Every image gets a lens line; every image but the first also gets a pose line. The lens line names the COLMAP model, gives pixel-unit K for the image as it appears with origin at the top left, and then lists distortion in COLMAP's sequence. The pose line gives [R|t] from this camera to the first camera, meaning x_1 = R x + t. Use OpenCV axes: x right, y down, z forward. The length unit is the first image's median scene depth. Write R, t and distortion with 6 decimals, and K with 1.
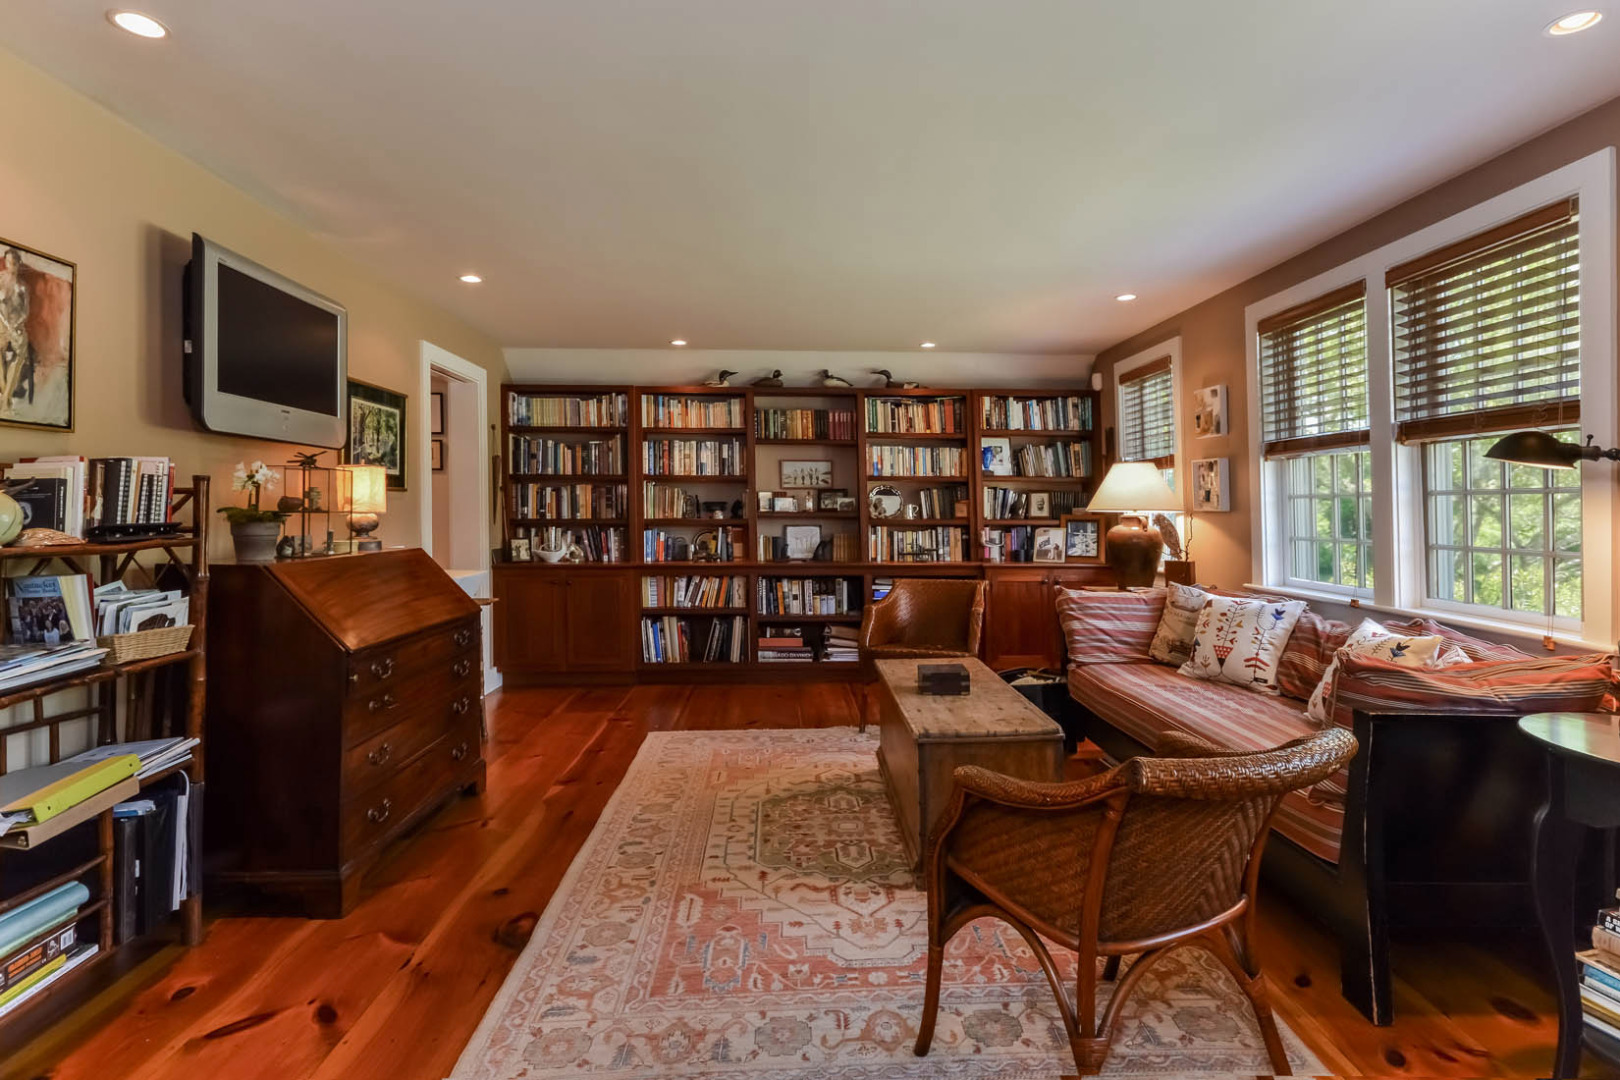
lens RADIAL K [[833.9, 0, 812.4], [0, 833.9, 543.9], [0, 0, 1]] dist [0.003940, 0.000312]
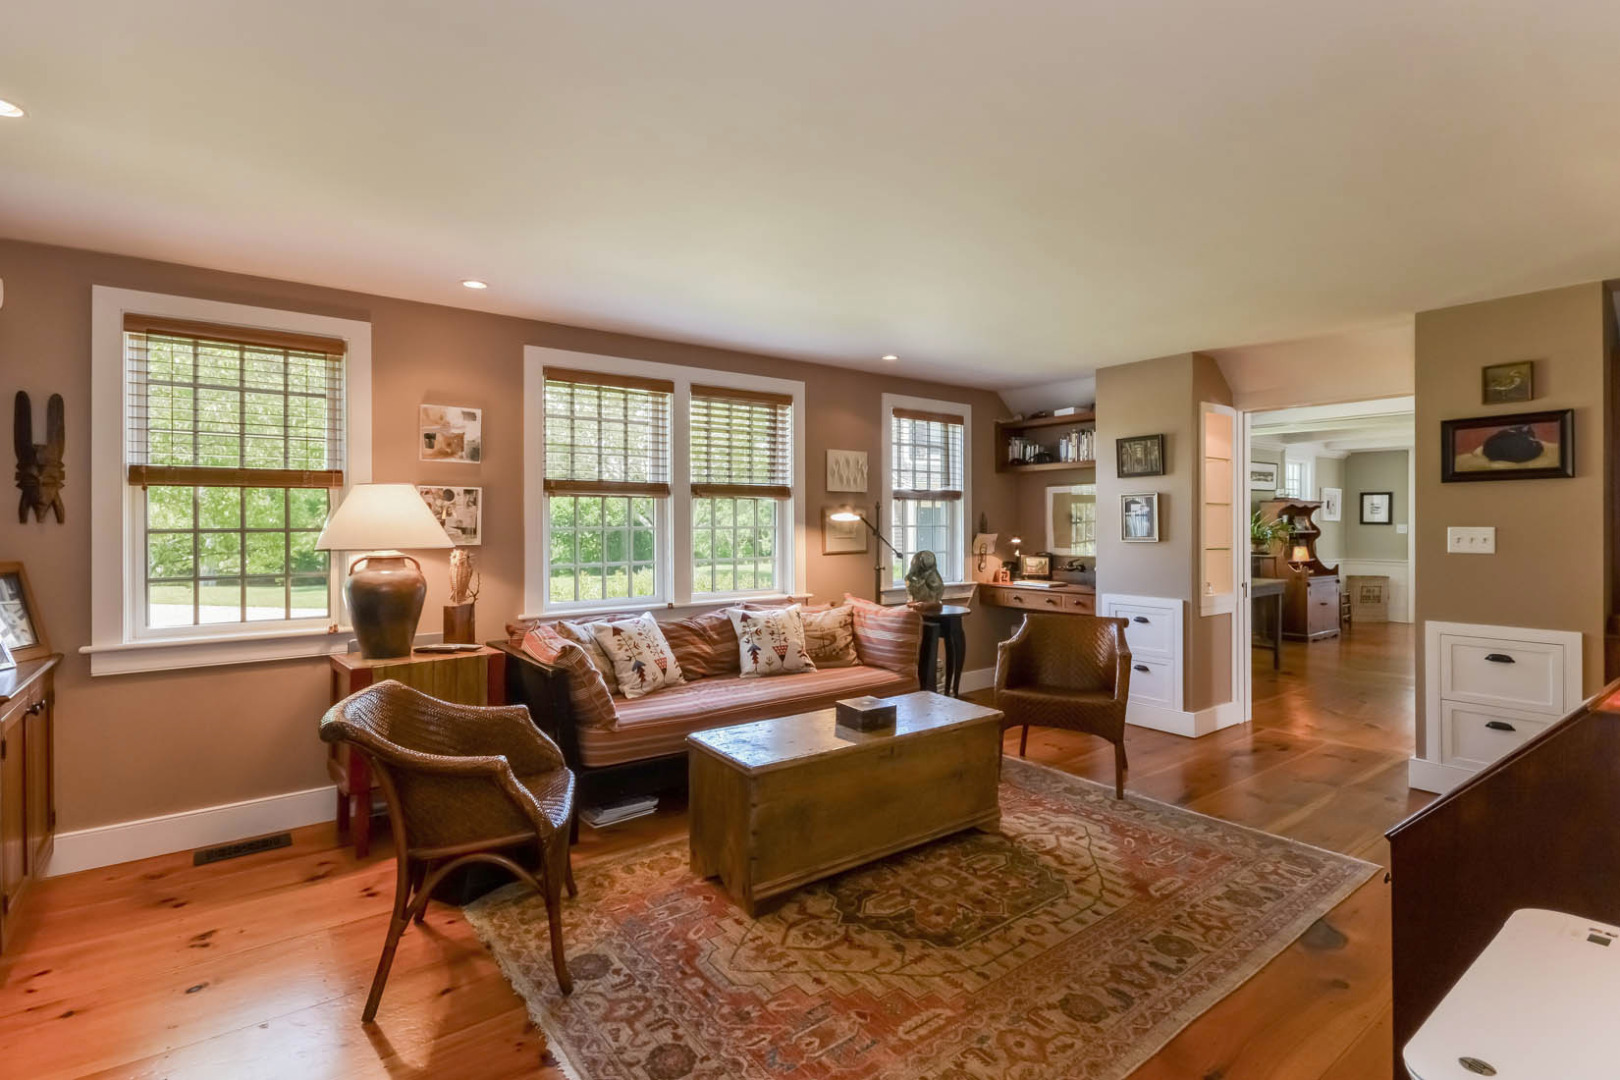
lens RADIAL K [[854.9, 0, 809.2], [0, 854.9, 526.3], [0, 0, 1]] dist [-0.002240, -0.000132]
pose [[-0.614412, -0.004412, 0.788973, -0.700294], [0.032177, 0.999012, 0.030644, -0.113506], [-0.788329, 0.044215, -0.613663, 1.874420]]
